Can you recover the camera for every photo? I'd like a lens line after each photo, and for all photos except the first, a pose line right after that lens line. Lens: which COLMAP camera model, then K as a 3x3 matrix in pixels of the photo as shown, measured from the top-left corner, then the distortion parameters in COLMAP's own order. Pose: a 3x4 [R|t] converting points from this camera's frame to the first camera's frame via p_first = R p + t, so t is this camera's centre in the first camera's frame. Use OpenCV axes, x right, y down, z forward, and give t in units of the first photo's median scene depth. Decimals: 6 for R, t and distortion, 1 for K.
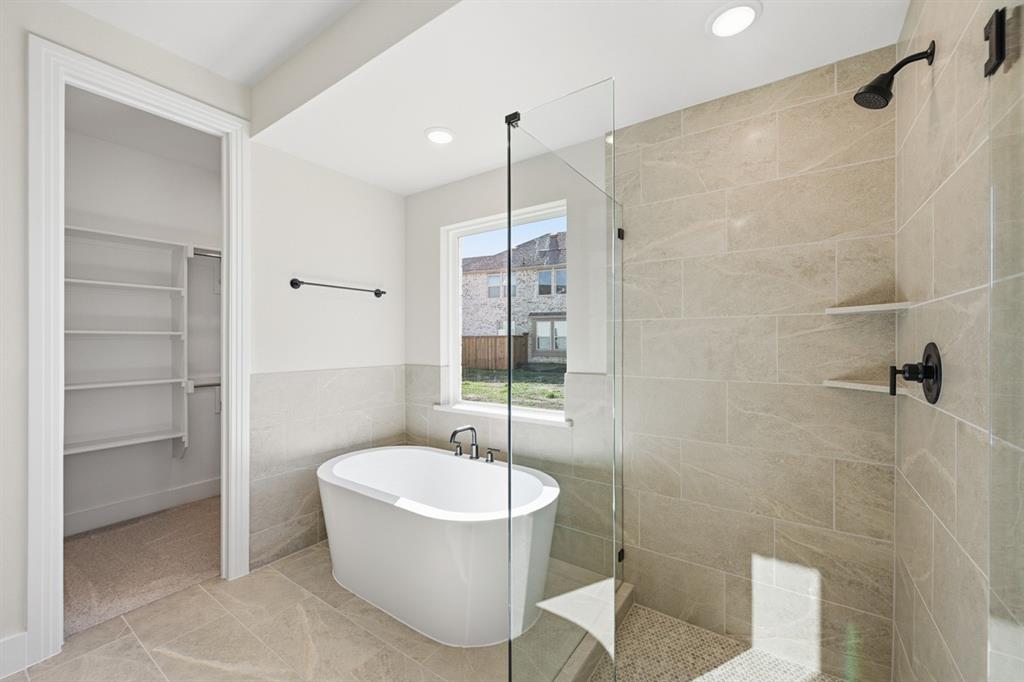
lens RADIAL K [[407.3, 0, 511.5], [0, 407.3, 340.7], [0, 0, 1]] dist [0.000745, 0.000181]
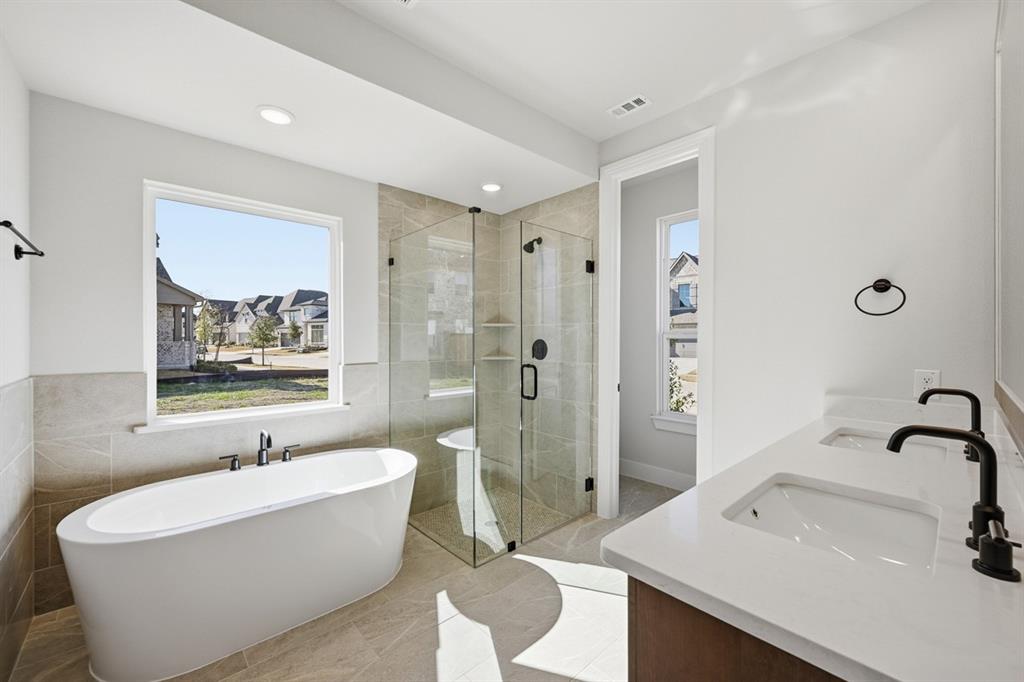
lens RADIAL K [[407.3, 0, 511.1], [0, 407.3, 342.0], [0, 0, 1]] dist [0.000745, 0.000181]
pose [[0.224182, -0.000632, 0.974547, -0.836595], [0.001513, 0.999999, 0.000301, 0.011597], [-0.974546, 0.001407, 0.224183, 0.237081]]
